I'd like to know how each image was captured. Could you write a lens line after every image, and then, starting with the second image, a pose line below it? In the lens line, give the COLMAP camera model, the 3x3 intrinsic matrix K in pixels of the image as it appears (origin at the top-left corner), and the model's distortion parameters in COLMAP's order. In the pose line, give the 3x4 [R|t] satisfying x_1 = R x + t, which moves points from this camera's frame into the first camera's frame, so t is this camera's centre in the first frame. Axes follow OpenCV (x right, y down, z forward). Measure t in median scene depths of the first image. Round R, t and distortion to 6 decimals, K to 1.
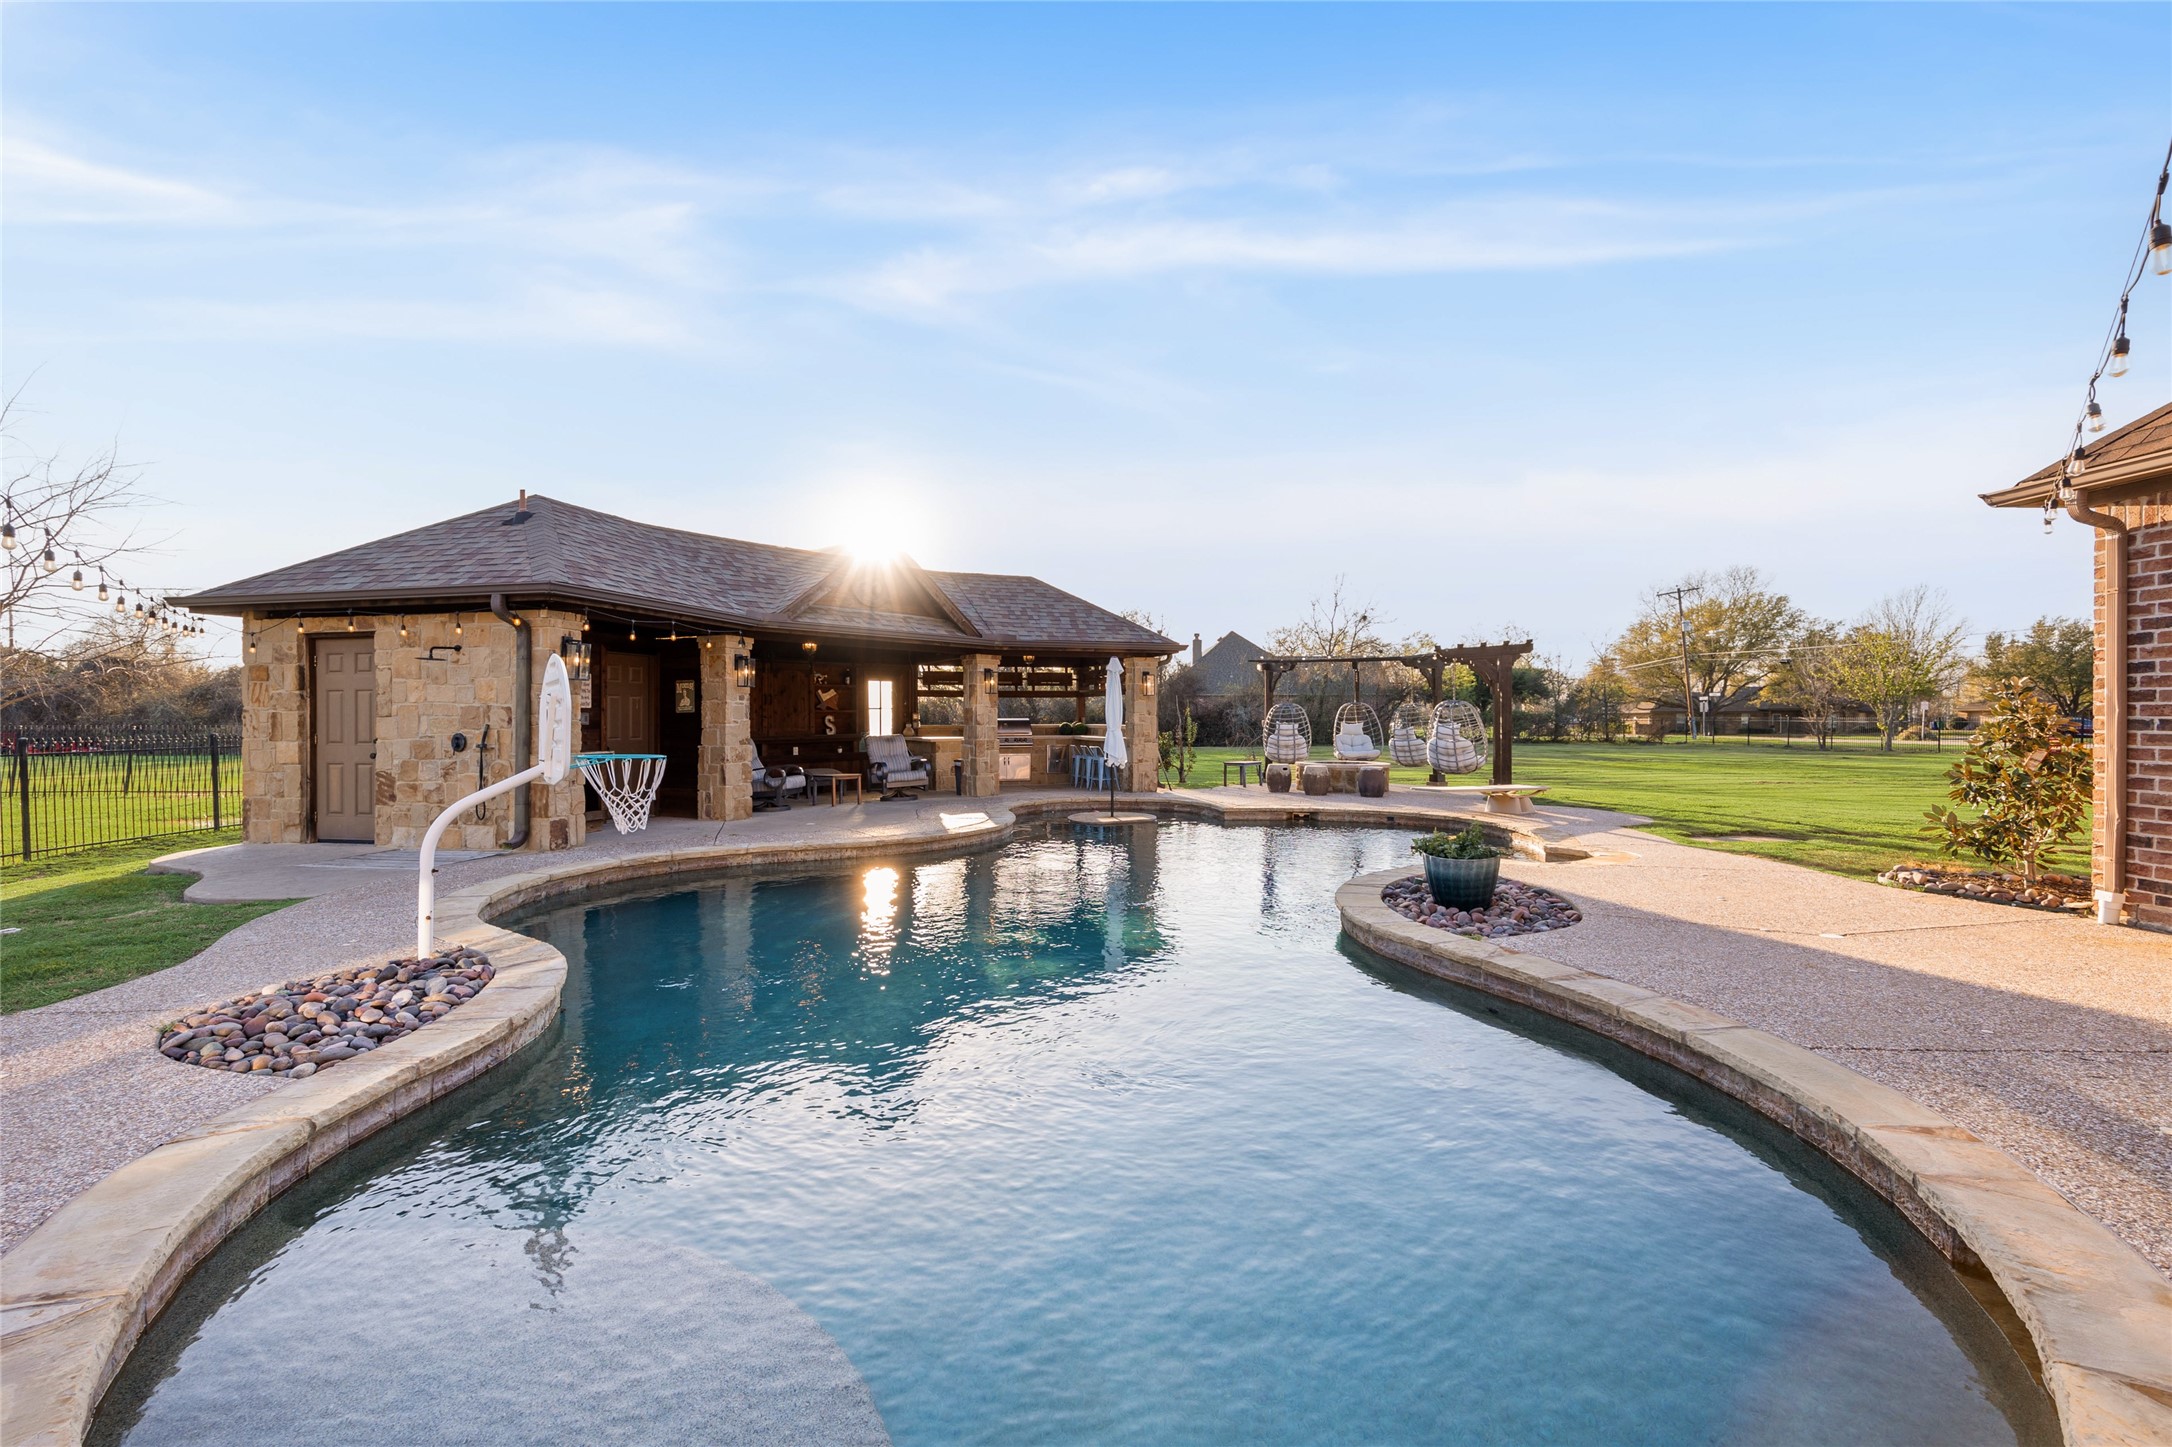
lens RADIAL K [[905.2, 0, 1087.2], [0, 905.2, 726.1], [0, 0, 1]] dist [0.001611, 0.000038]
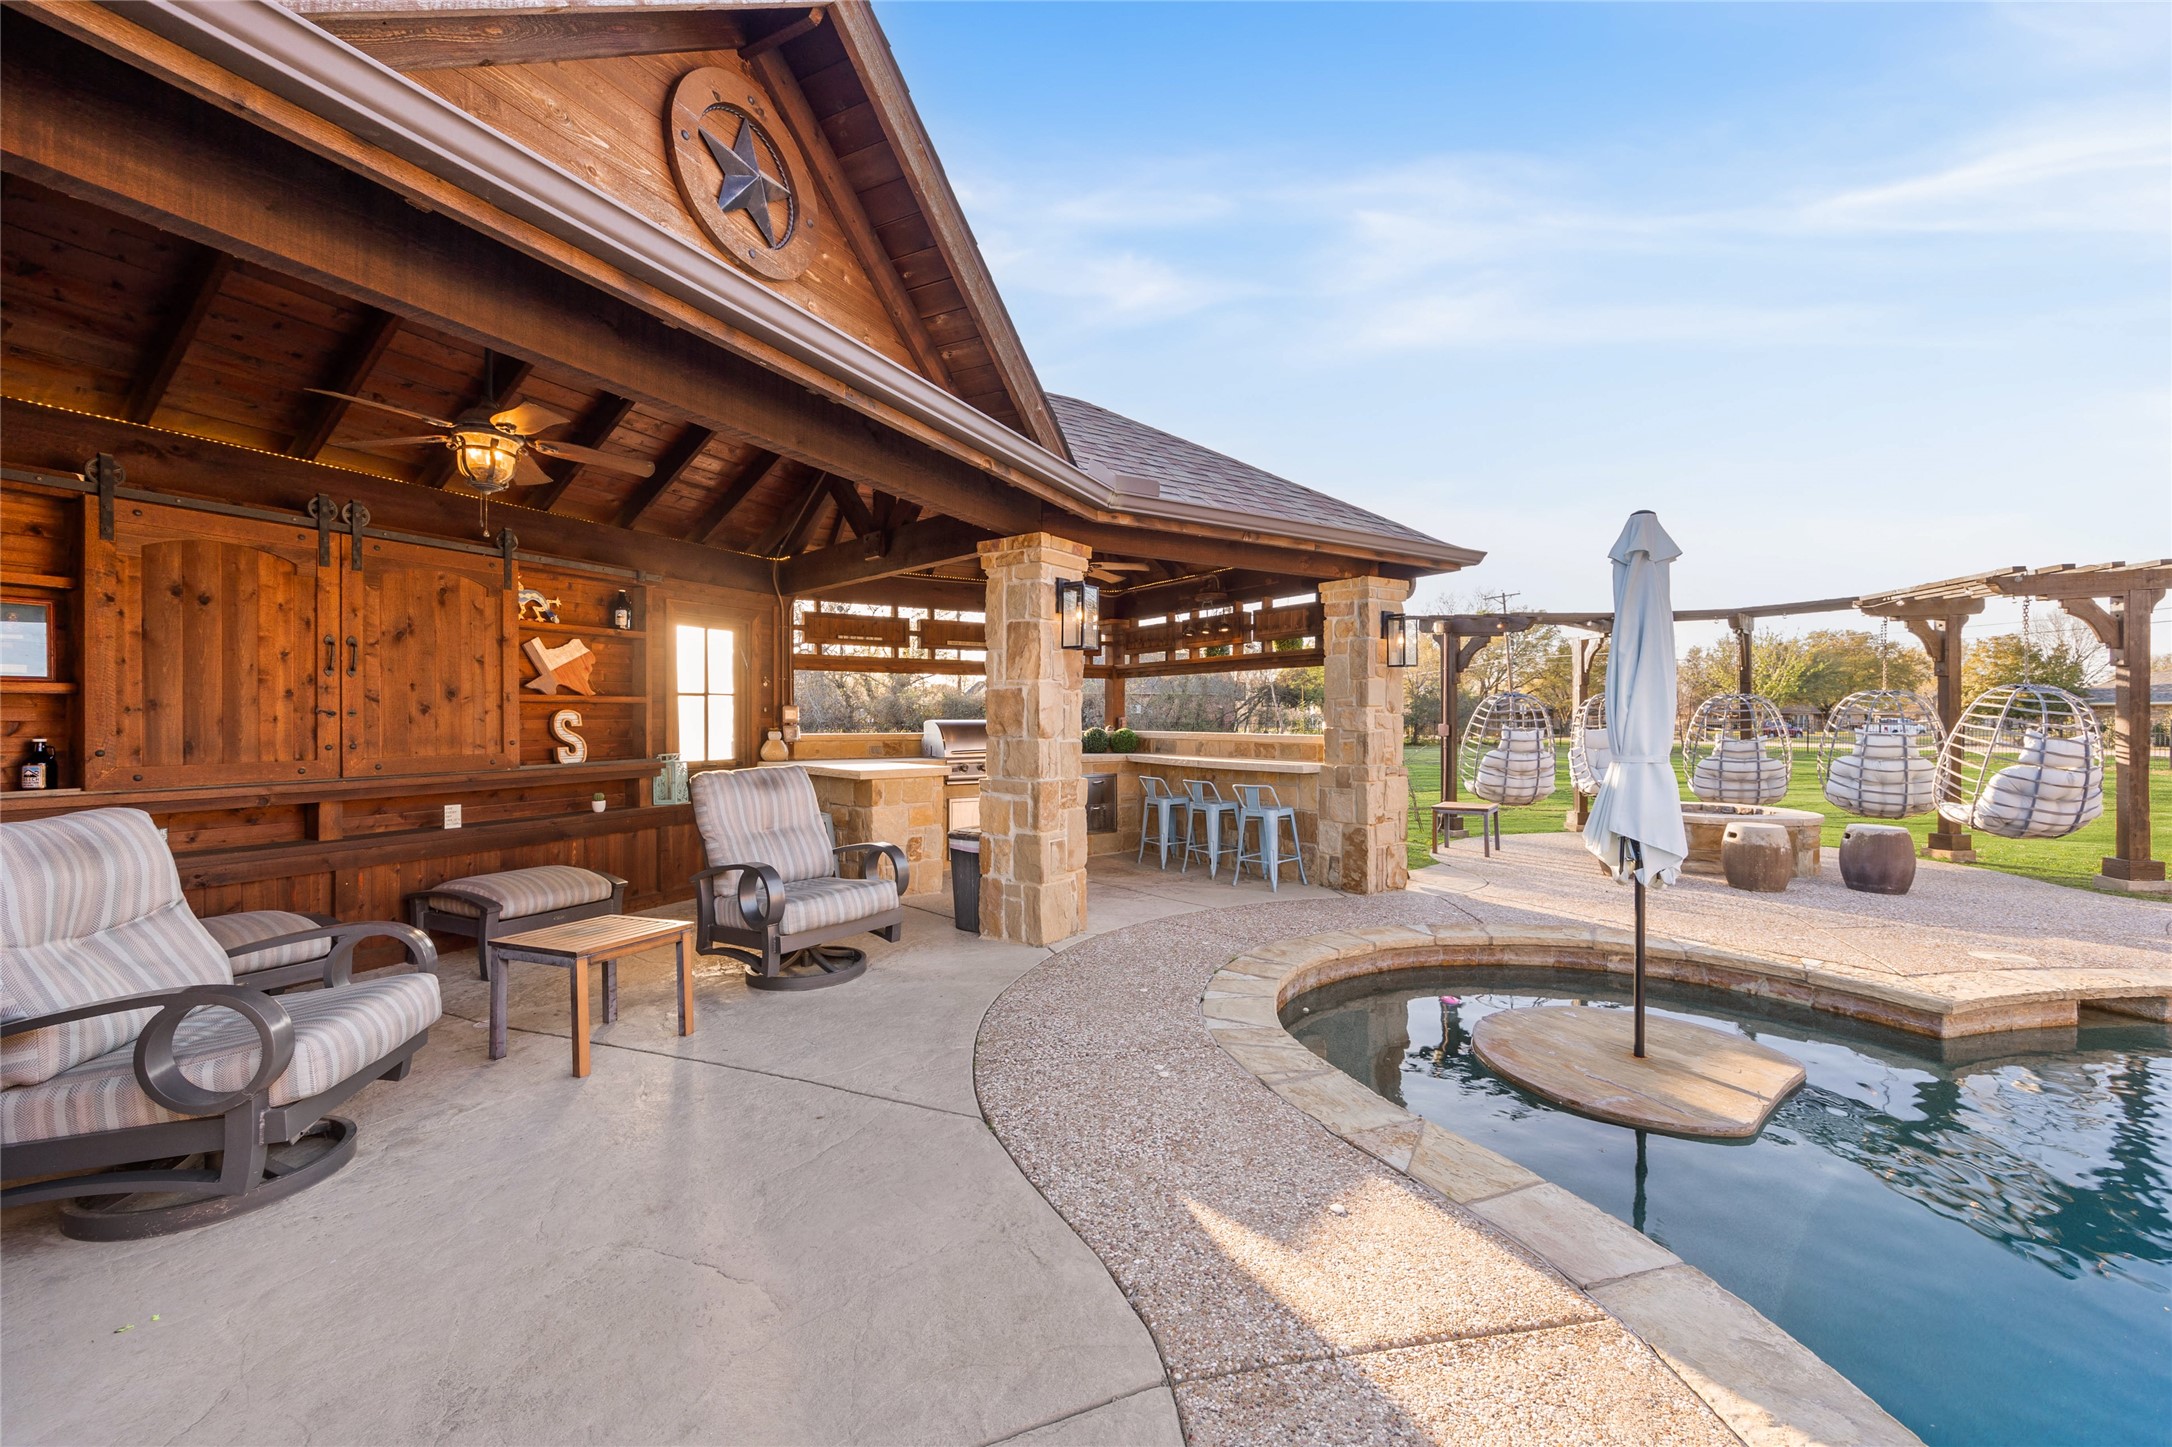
lens RADIAL K [[905.2, 0, 1101.3], [0, 905.2, 723.1], [0, 0, 1]] dist [0.001611, 0.000038]
pose [[0.968231, 0.000565, 0.250057, -0.171058], [0.000475, 0.999991, -0.004097, -0.005300], [-0.250057, 0.004086, 0.968222, 0.604617]]
